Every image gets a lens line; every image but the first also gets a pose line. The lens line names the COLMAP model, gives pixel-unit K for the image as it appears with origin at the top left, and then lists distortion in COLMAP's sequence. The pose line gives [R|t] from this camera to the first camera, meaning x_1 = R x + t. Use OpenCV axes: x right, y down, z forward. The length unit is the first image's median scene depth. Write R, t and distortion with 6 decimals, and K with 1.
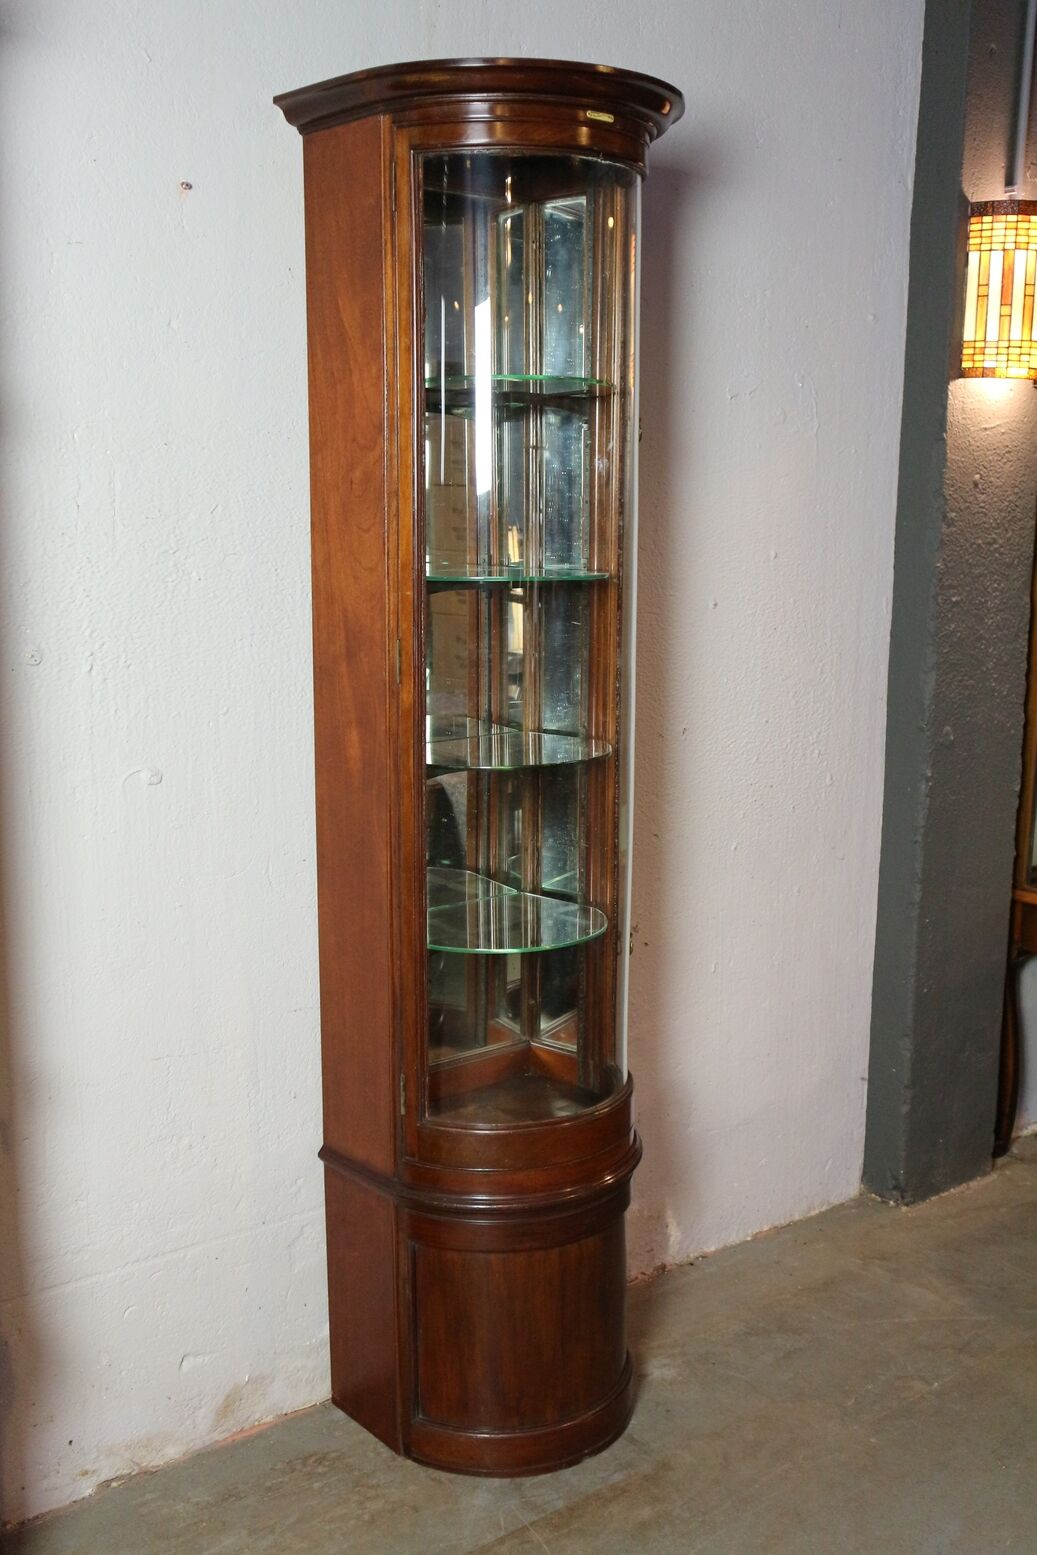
lens RADIAL K [[1647.2, 0, 526.5], [0, 1647.2, 787.7], [0, 0, 1]] dist [0.017696, 0.000000]
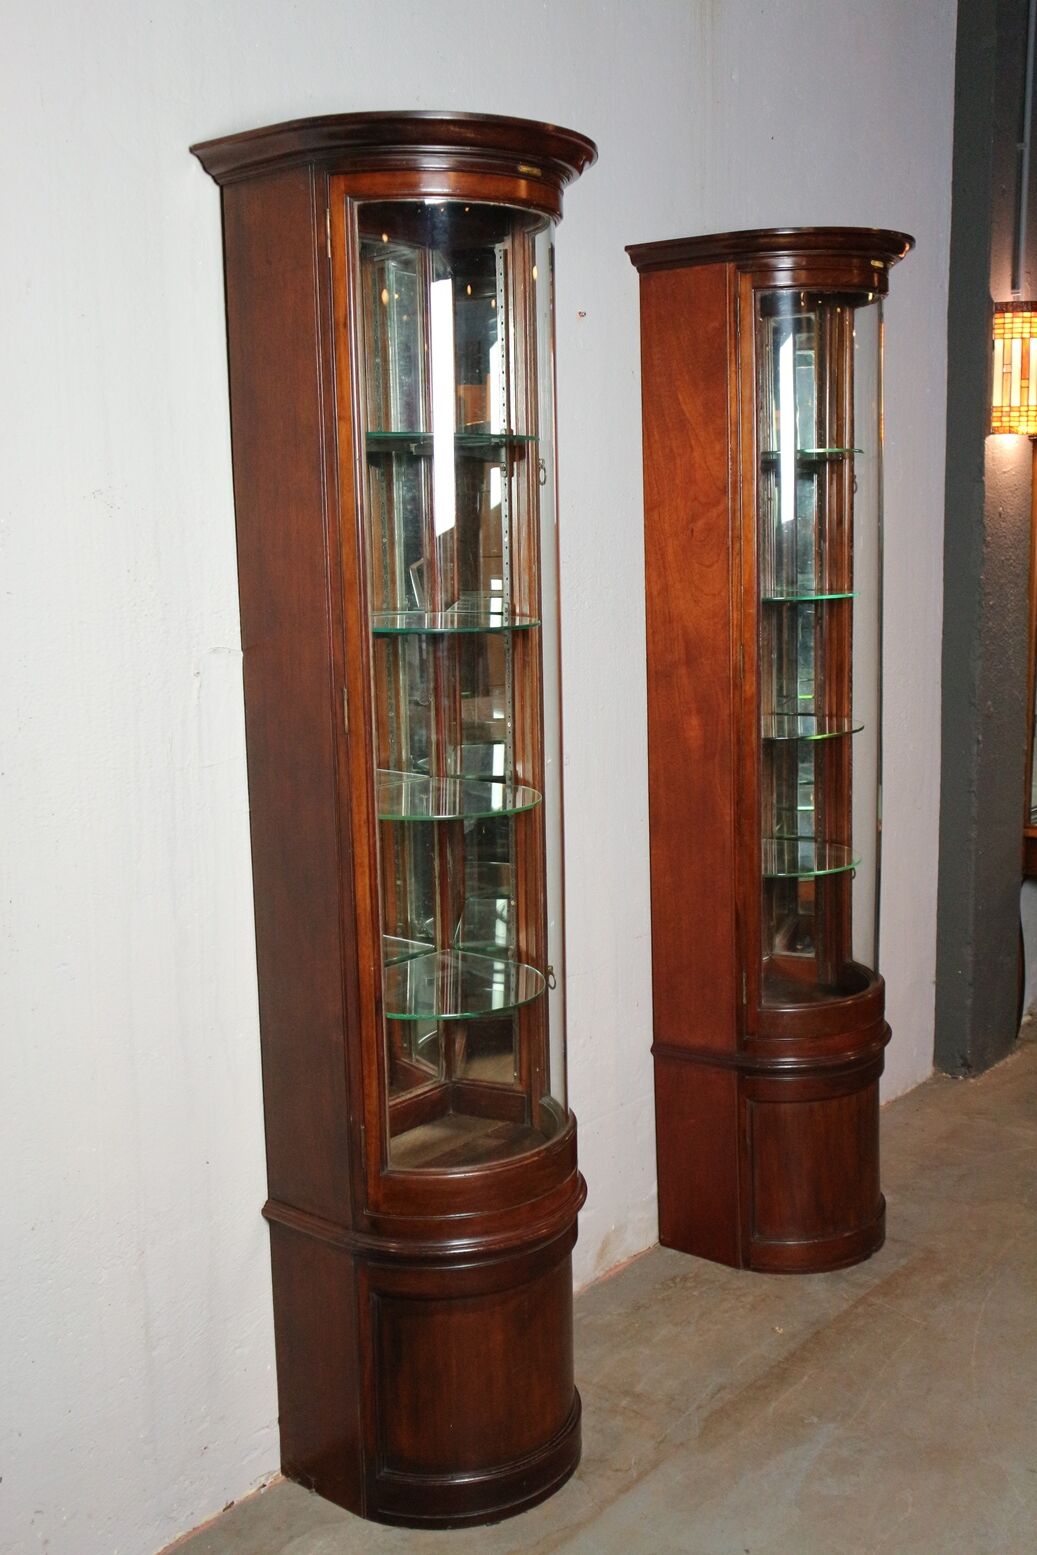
lens RADIAL K [[1647.2, 0, 530.4], [0, 1647.2, 792.9], [0, 0, 1]] dist [0.017696, 0.000000]
pose [[0.976647, -0.065516, 0.204619, -0.488828], [0.068457, 0.997627, -0.007322, 0.025897], [-0.203654, 0.021159, 0.978814, -0.259568]]
